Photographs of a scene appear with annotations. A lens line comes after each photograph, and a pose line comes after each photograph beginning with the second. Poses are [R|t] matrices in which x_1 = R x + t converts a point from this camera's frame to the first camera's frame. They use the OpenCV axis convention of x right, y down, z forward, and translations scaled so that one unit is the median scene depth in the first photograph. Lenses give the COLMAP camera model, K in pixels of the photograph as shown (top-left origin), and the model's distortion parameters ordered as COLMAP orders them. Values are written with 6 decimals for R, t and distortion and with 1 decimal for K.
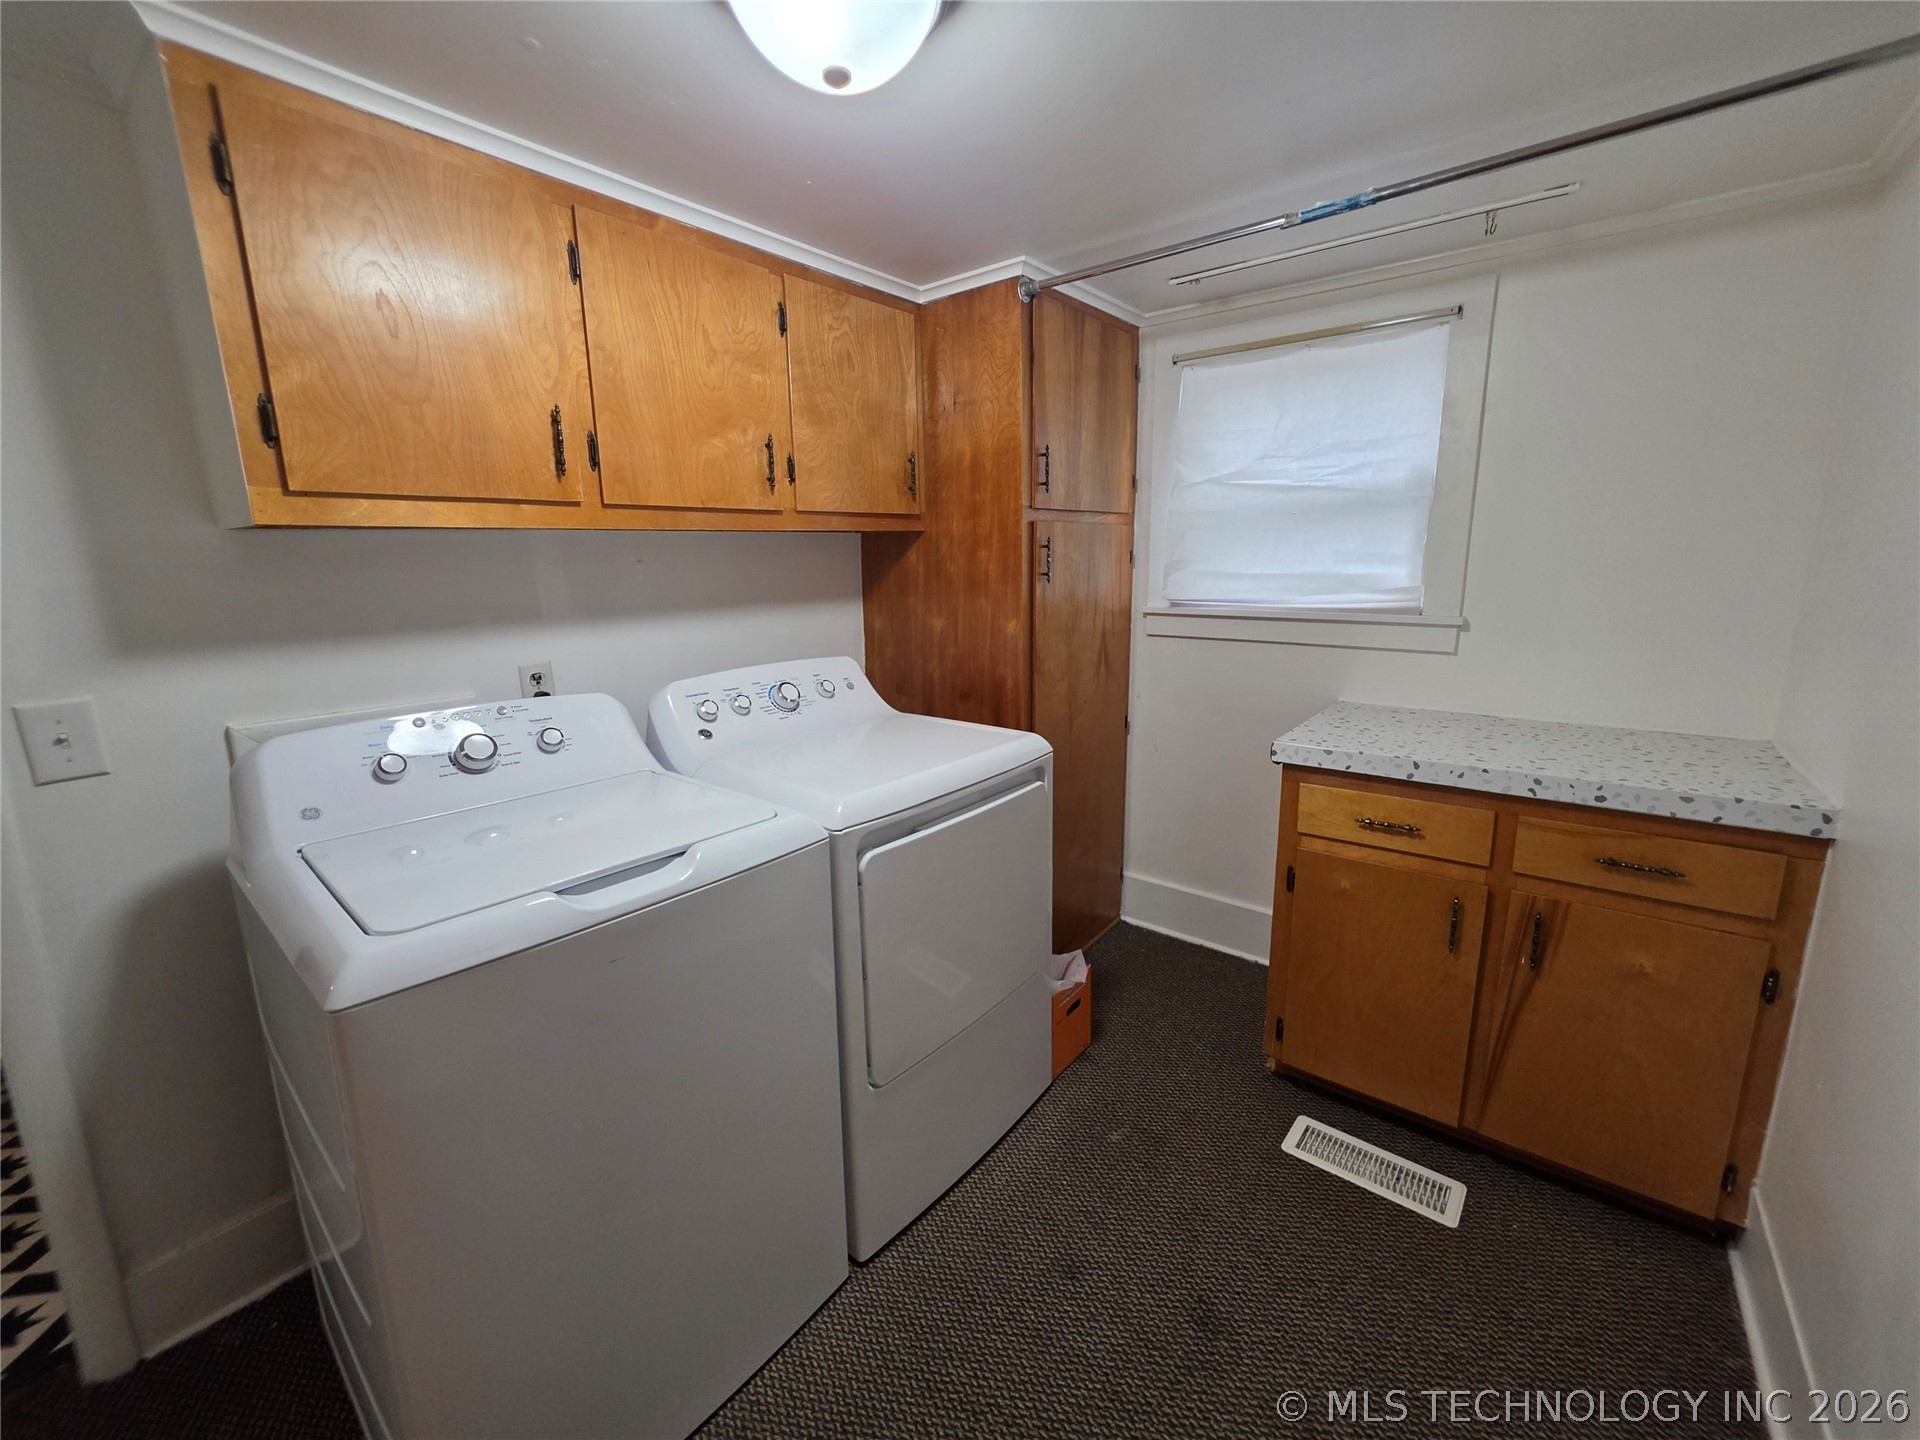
lens RADIAL K [[773.9, 0, 952.2], [0, 773.9, 711.9], [0, 0, 1]] dist [-0.014376, 0.004755]
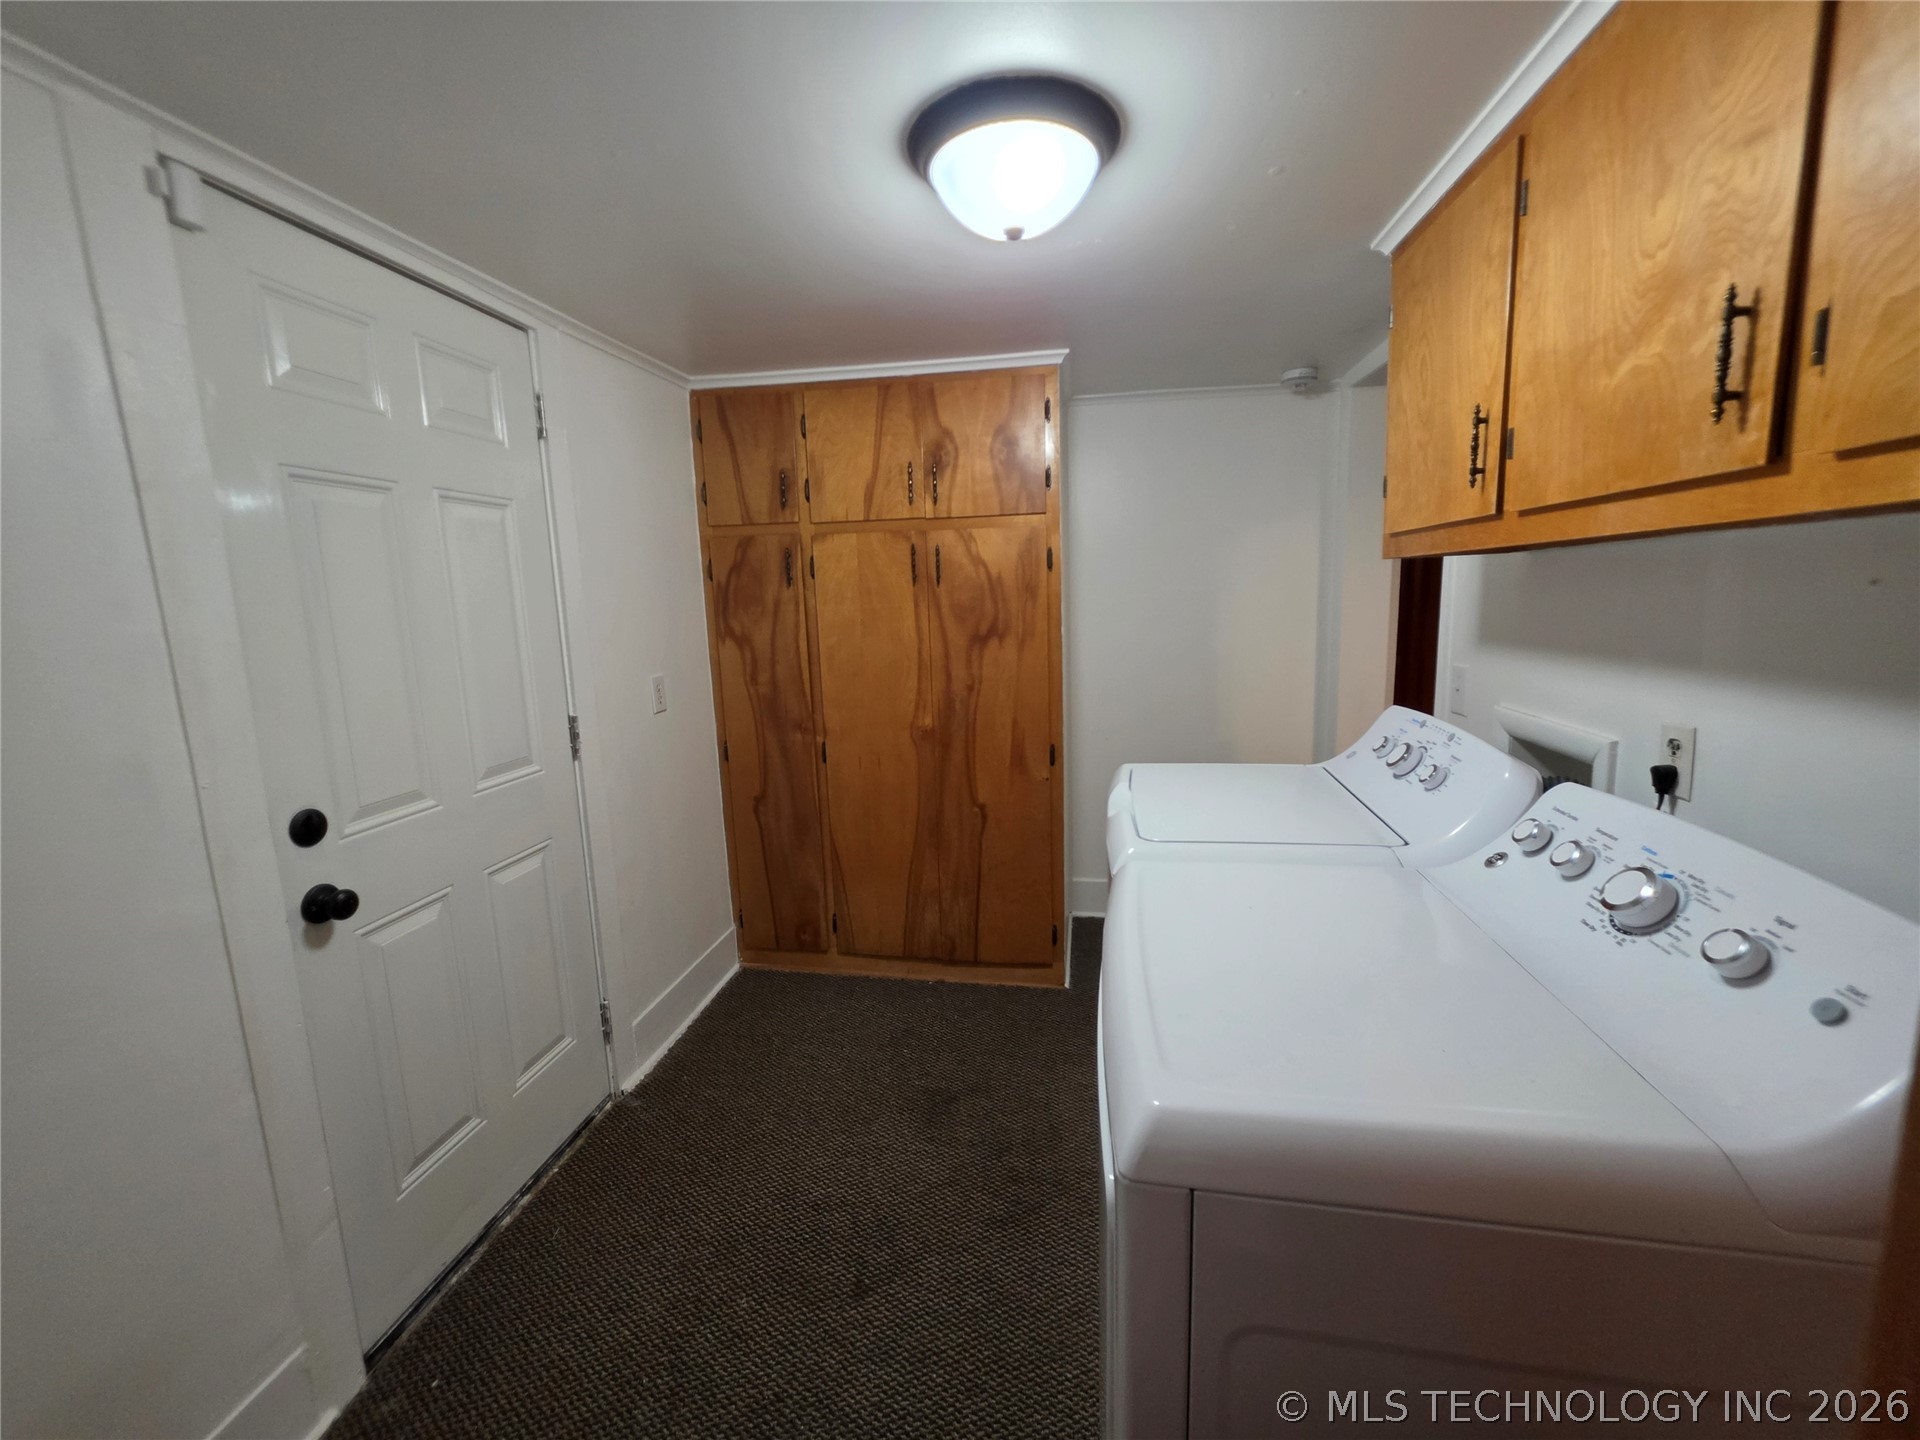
lens RADIAL K [[773.9, 0, 952.2], [0, 773.9, 711.9], [0, 0, 1]] dist [-0.014376, 0.004755]
pose [[-0.876166, 0.123200, -0.465999, 0.446615], [-0.044855, 0.941749, 0.333313, -0.346376], [0.479918, 0.312939, -0.819602, 1.580680]]
